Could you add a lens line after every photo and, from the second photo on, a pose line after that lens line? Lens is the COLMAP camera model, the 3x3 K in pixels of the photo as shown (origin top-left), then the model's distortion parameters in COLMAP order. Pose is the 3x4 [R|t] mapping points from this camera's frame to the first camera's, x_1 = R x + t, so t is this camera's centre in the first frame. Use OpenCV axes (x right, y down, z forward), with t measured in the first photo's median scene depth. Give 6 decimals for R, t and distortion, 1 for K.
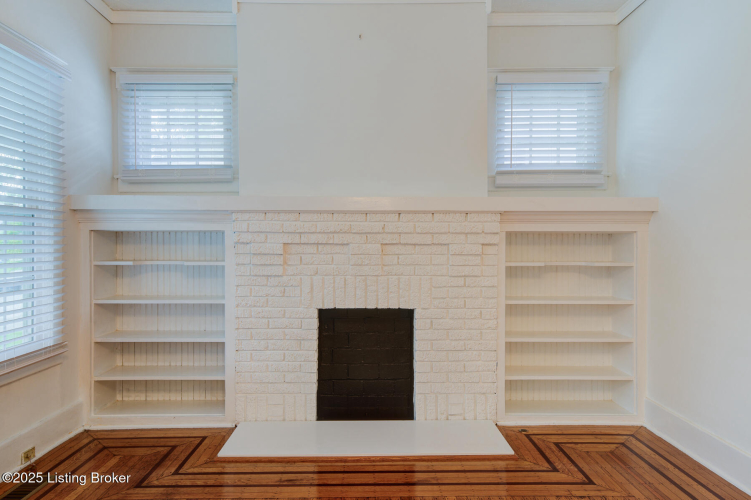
lens RADIAL K [[488.2, 0, 375.5], [0, 488.2, 250.0], [0, 0, 1]] dist [0.019144, 0.000317]
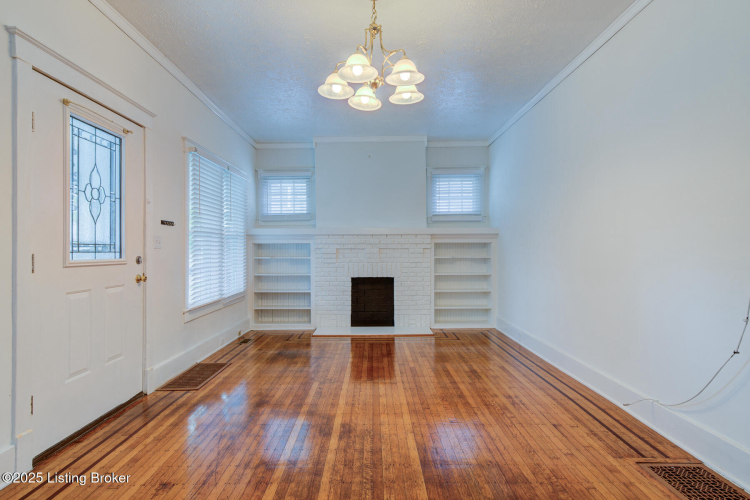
lens RADIAL K [[399.8, 0, 375.0], [0, 399.8, 250.0], [0, 0, 1]] dist [0.004446, 0.000792]
pose [[0.999884, -0.006414, -0.013840, 0.018251], [0.006334, 0.999963, -0.005774, 0.004216], [0.013876, 0.005686, 0.999888, -0.844510]]
